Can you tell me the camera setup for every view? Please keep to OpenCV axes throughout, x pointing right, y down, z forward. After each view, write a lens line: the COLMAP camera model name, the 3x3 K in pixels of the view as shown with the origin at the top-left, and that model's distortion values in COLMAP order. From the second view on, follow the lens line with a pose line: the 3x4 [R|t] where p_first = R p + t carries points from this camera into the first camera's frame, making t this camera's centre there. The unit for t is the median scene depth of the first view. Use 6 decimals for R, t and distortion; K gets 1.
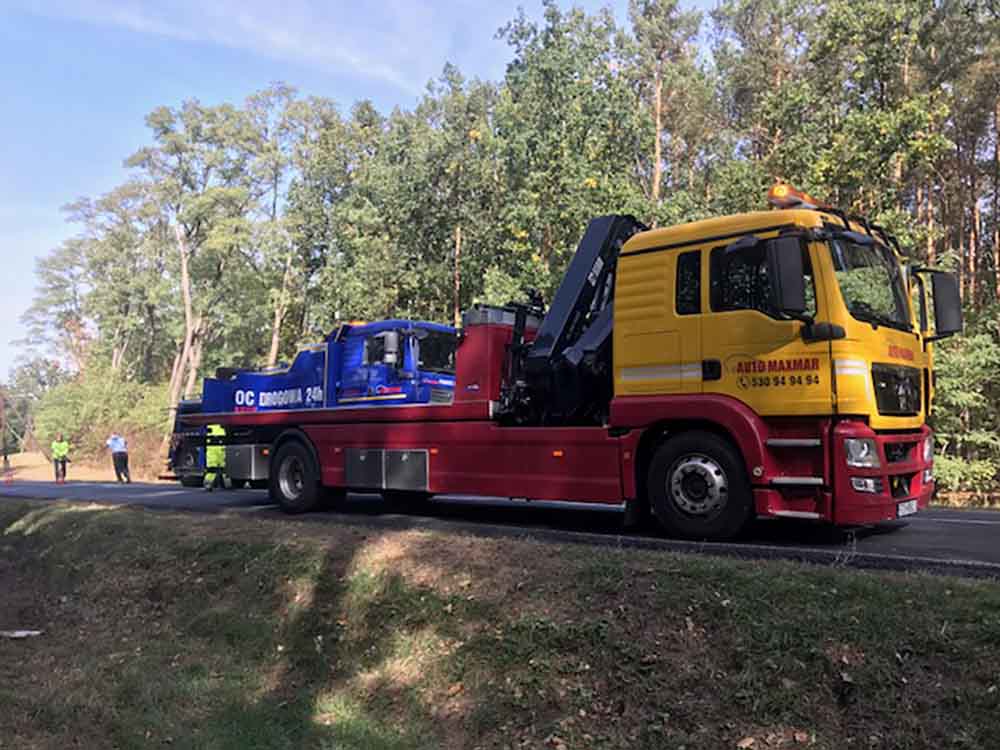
lens RADIAL K [[823.6, 0, 495.4], [0, 823.6, 375.2], [0, 0, 1]] dist [0.038484, -0.043325]
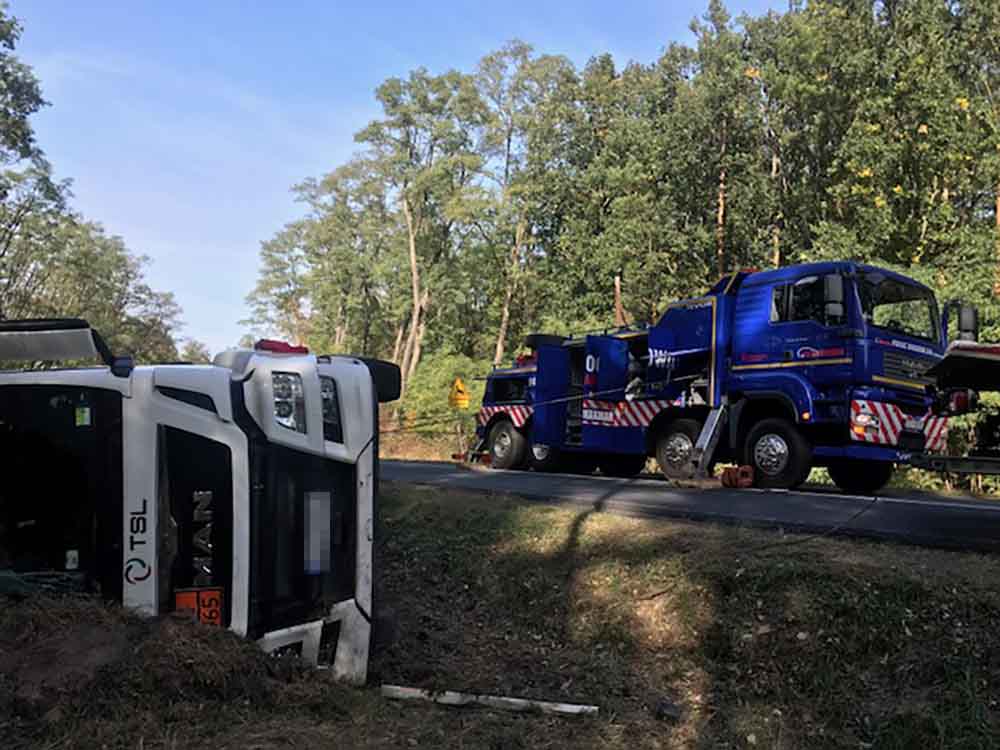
lens RADIAL K [[823.6, 0, 503.9], [0, 823.6, 375.9], [0, 0, 1]] dist [0.038484, -0.043325]
pose [[0.980761, 0.005481, -0.195138, -0.124014], [-0.000839, 0.999715, 0.023861, 0.008637], [0.195213, -0.023238, 0.980486, 0.089525]]
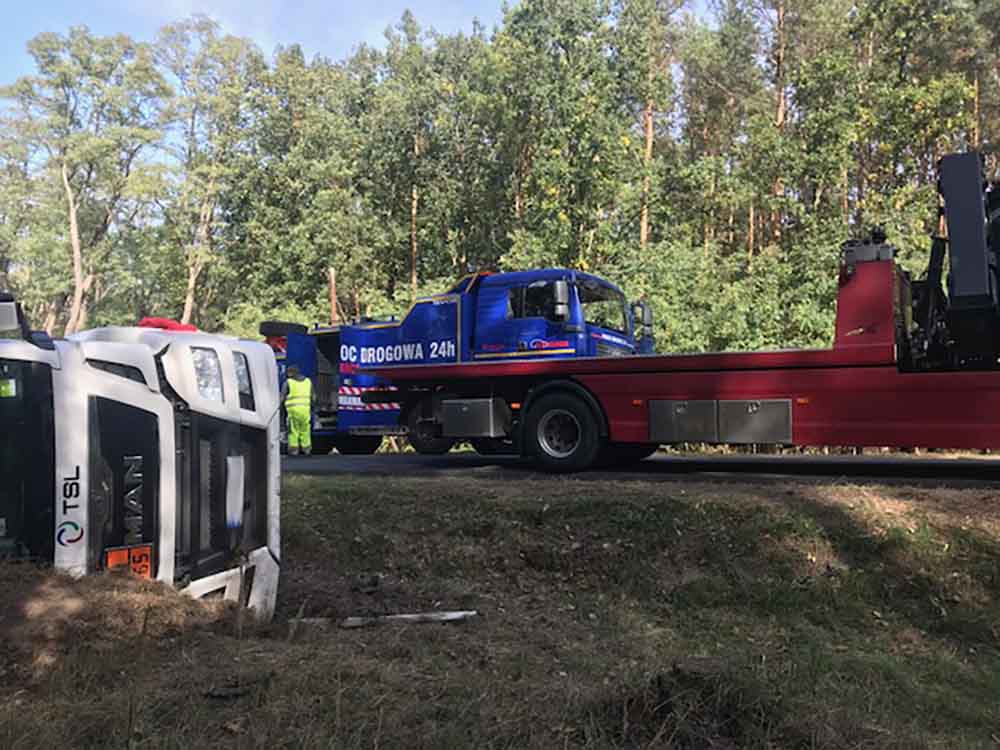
lens RADIAL K [[823.6, 0, 498.8], [0, 823.6, 373.3], [0, 0, 1]] dist [0.038484, -0.043325]
pose [[0.979390, 0.005417, 0.201904, -0.173806], [-0.011399, 0.999529, 0.028477, 0.011645], [-0.201655, -0.030191, 0.978991, 0.048045]]
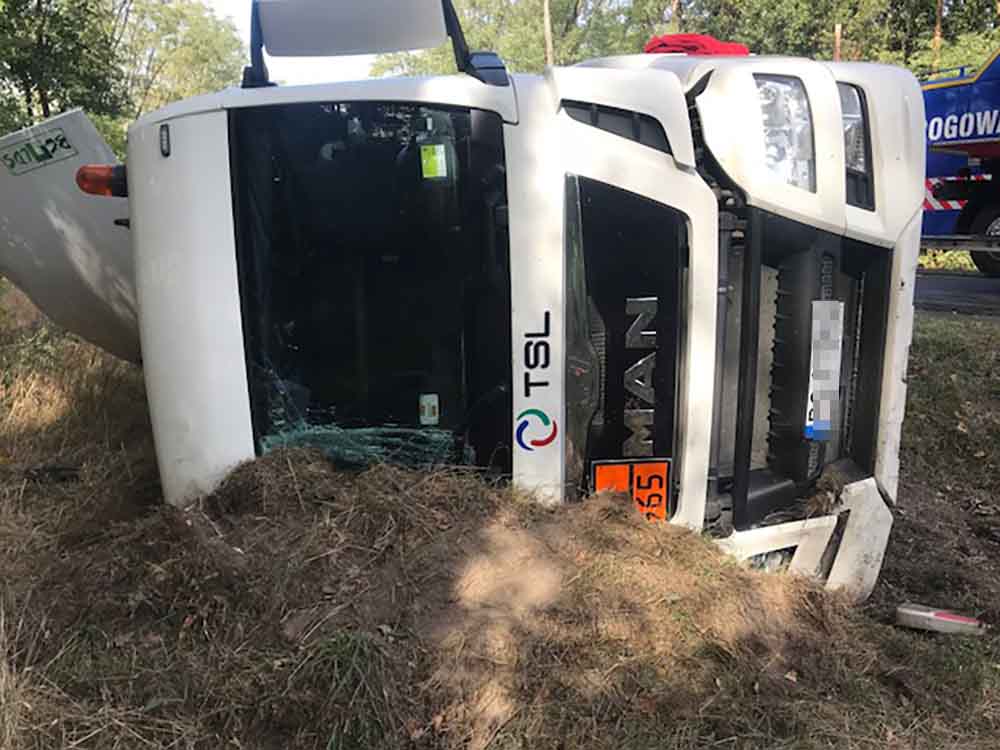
lens RADIAL K [[823.6, 0, 504.1], [0, 823.6, 369.7], [0, 0, 1]] dist [0.038484, -0.043325]
pose [[0.948977, 0.065428, -0.308485, -0.200601], [0.017749, 0.965607, 0.259399, 0.019191], [0.314847, -0.251638, 0.915177, 0.147122]]
